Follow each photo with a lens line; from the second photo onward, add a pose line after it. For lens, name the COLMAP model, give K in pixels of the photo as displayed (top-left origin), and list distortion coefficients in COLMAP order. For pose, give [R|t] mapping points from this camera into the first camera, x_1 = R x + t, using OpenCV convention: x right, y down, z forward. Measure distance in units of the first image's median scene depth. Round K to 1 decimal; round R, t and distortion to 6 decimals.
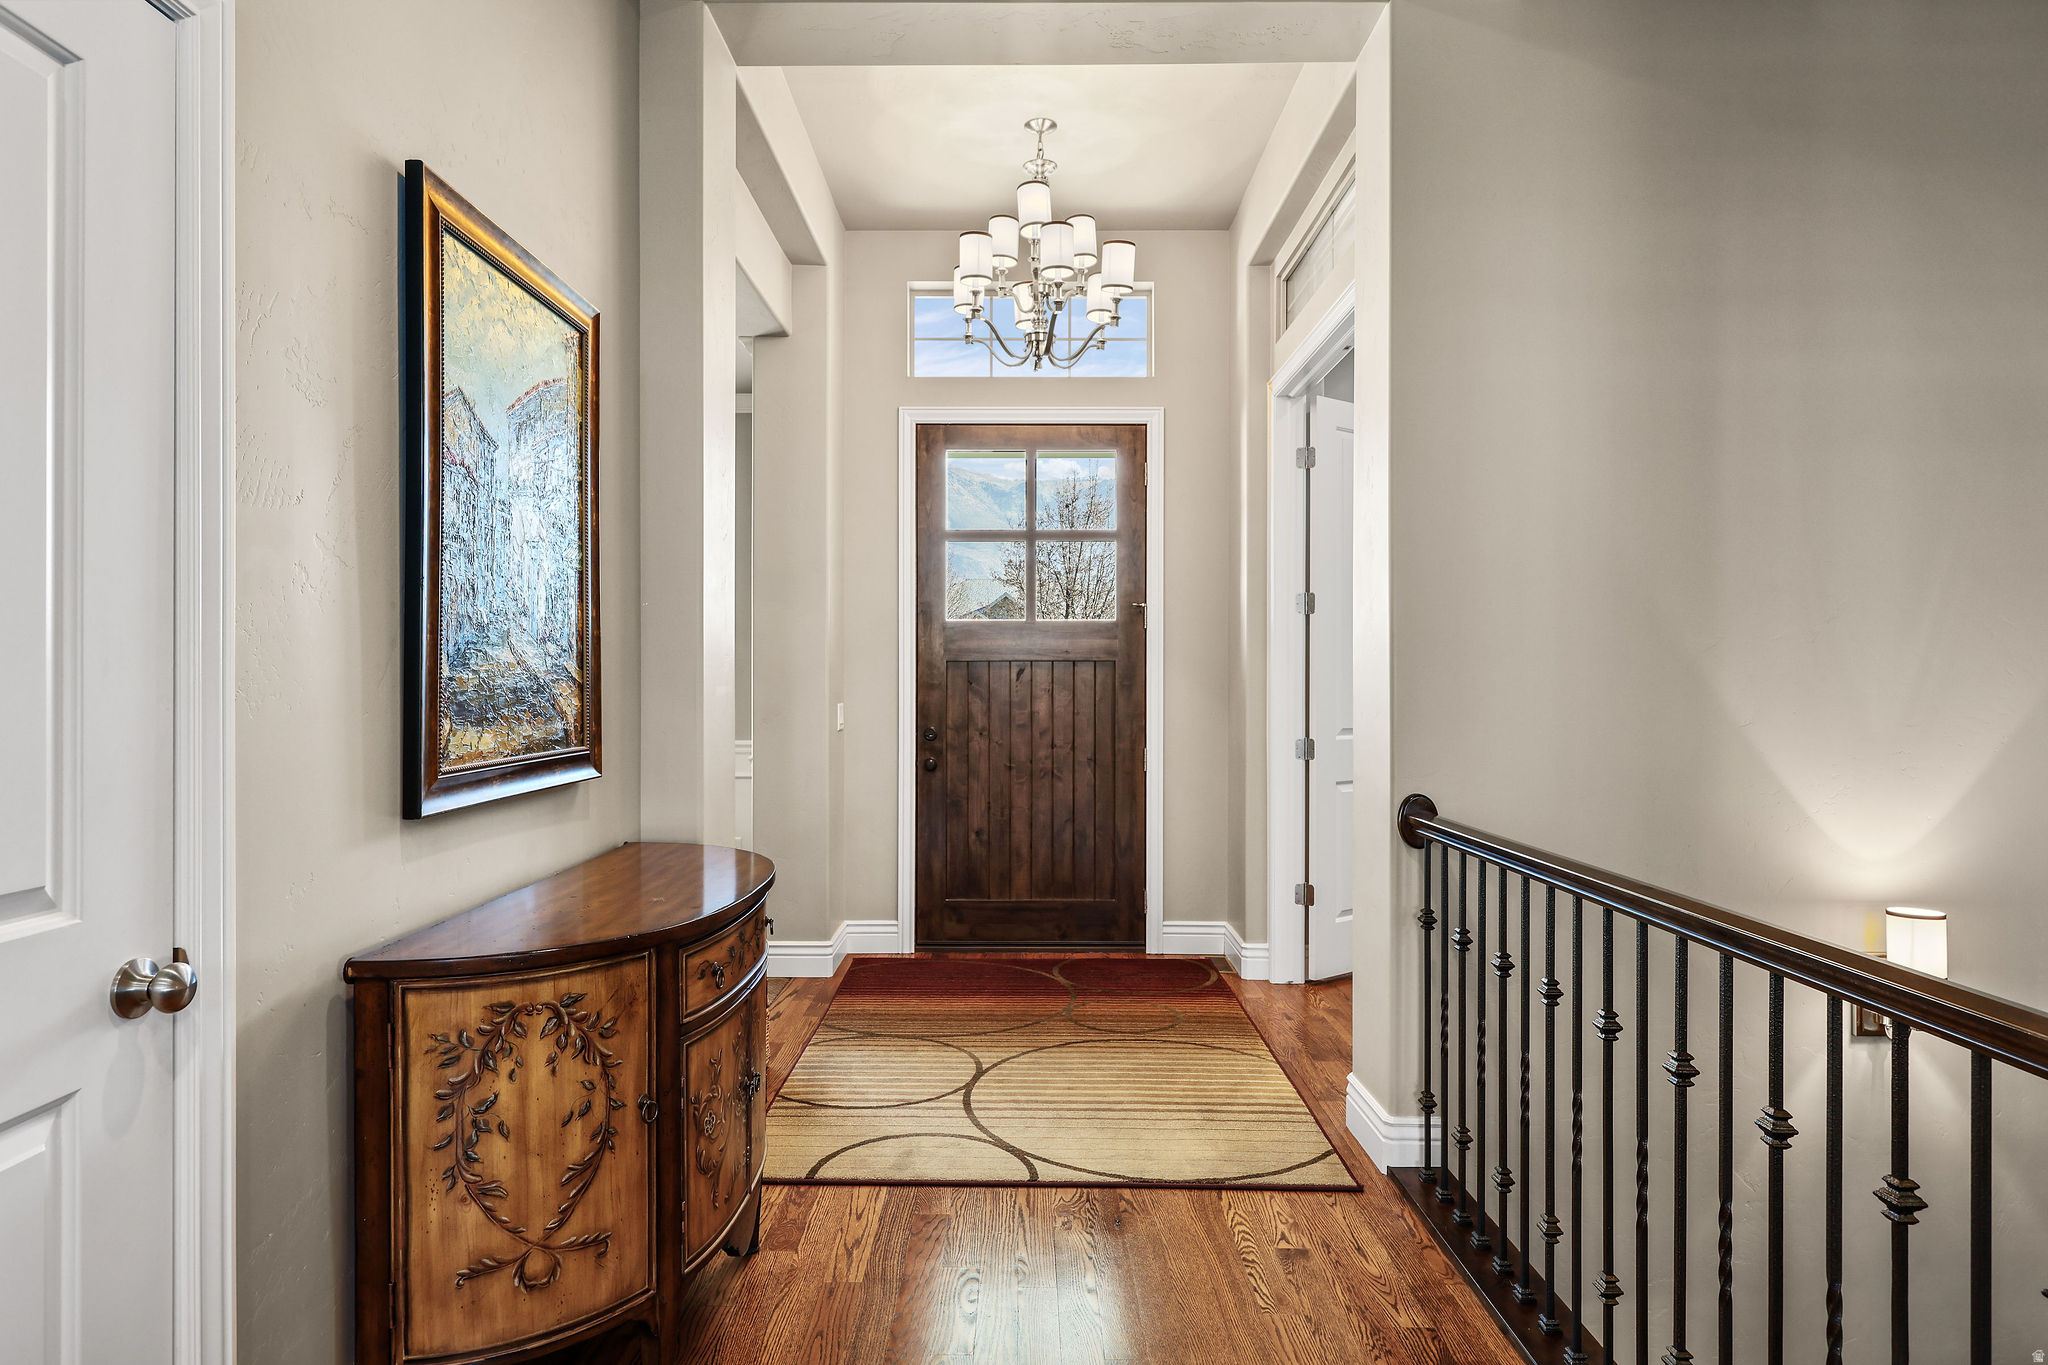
lens RADIAL K [[1123.7, 0, 1027.8], [0, 1123.7, 680.2], [0, 0, 1]] dist [-0.001249, -0.000124]
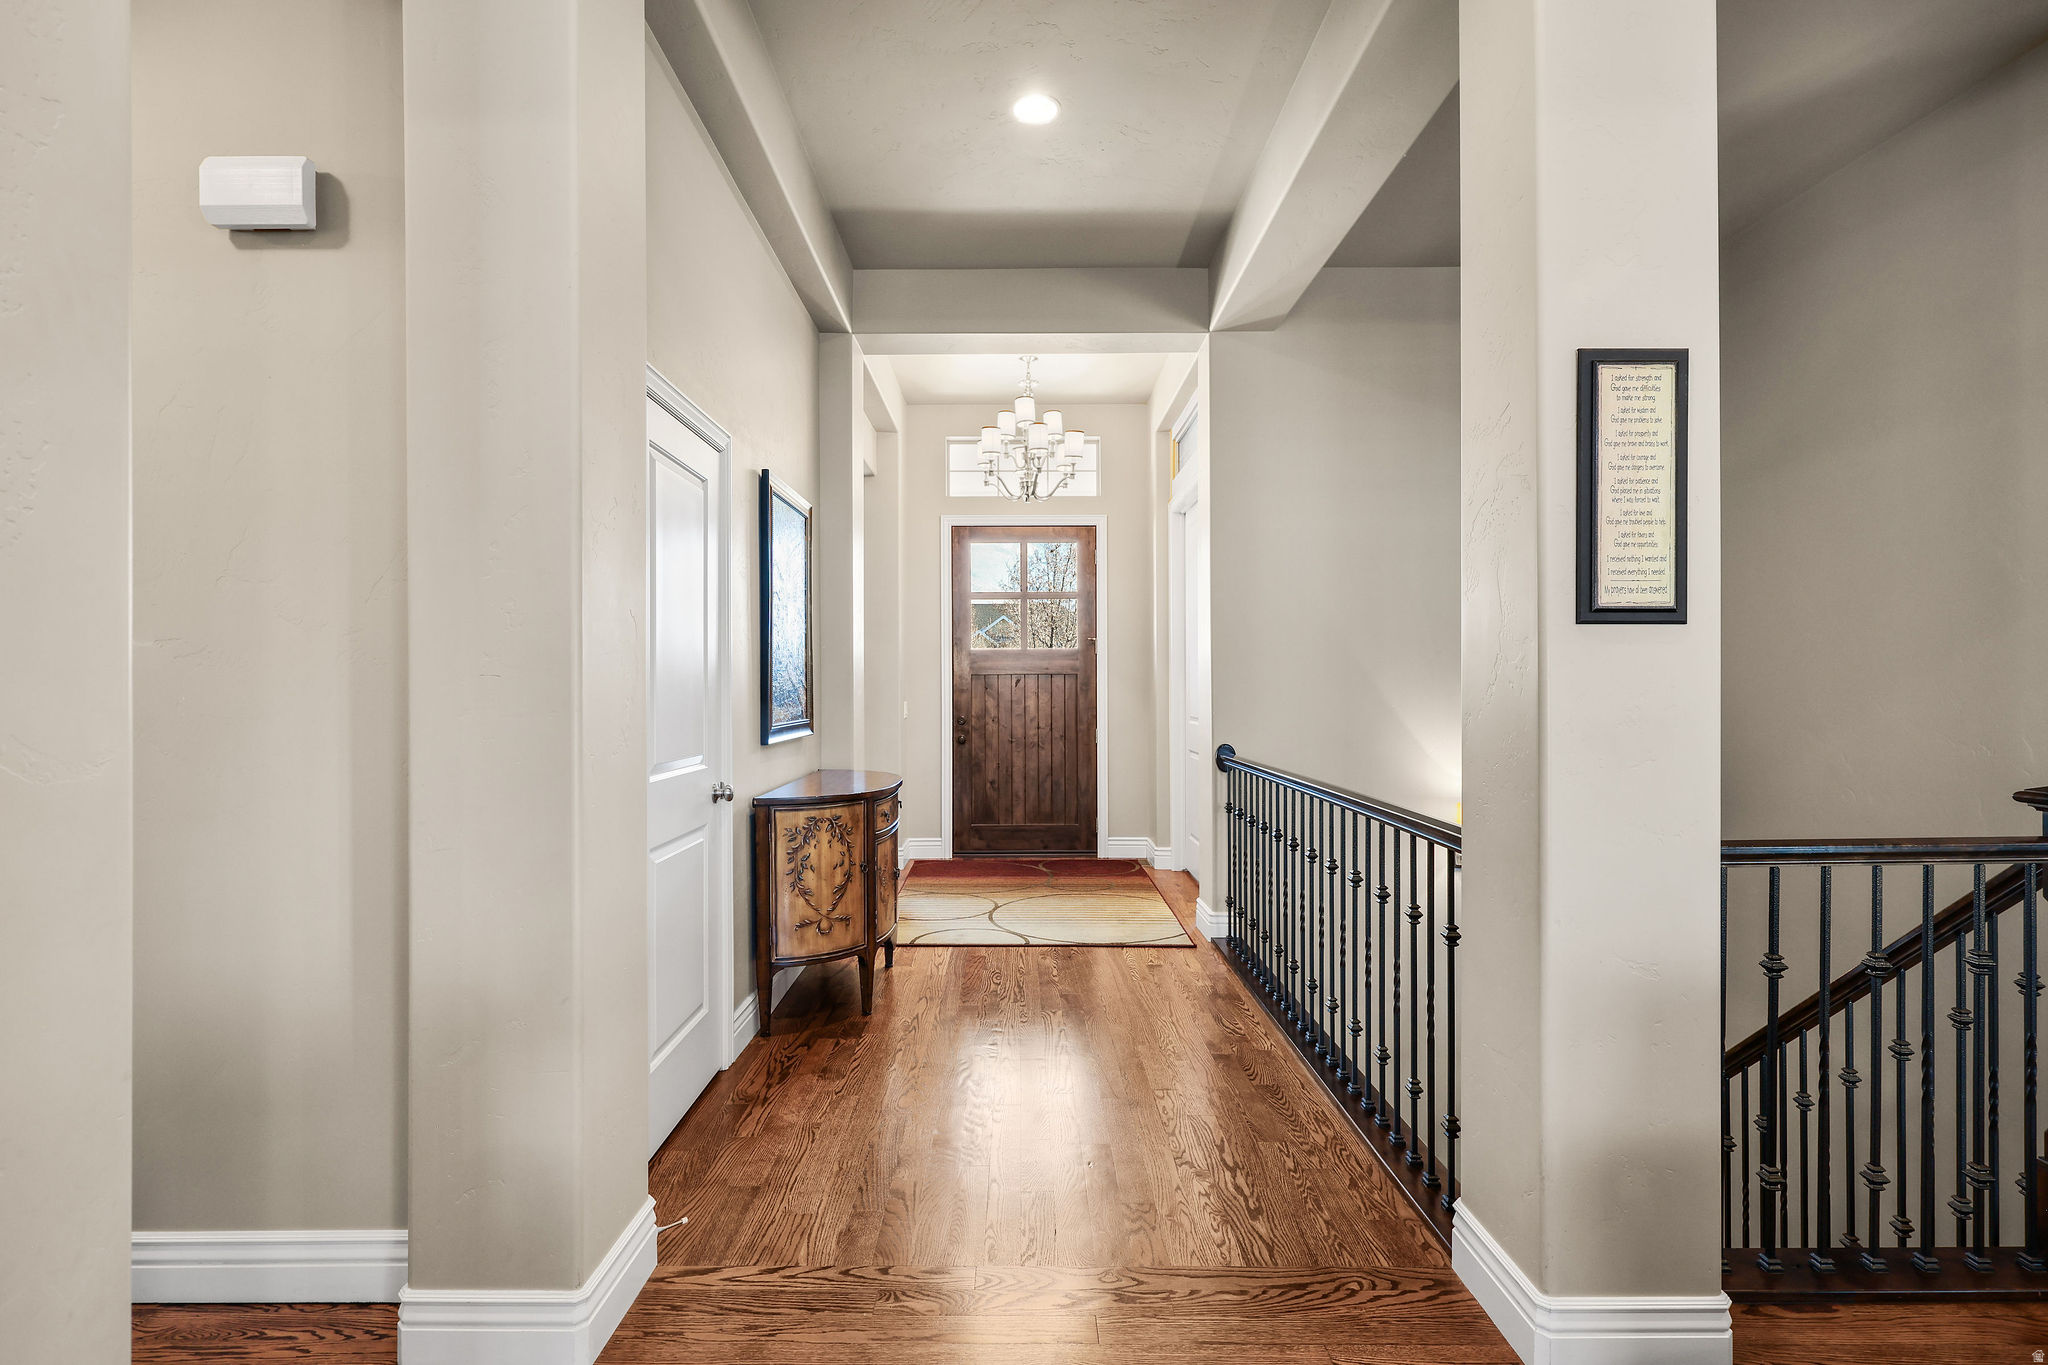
lens RADIAL K [[969.0, 0, 1017.4], [0, 969.0, 685.1], [0, 0, 1]] dist [0.004257, 0.001825]
pose [[0.999978, -0.005248, -0.004138, -0.002174], [0.005238, 0.999983, -0.002442, 0.002219], [0.004150, 0.002420, 0.999988, -0.568339]]
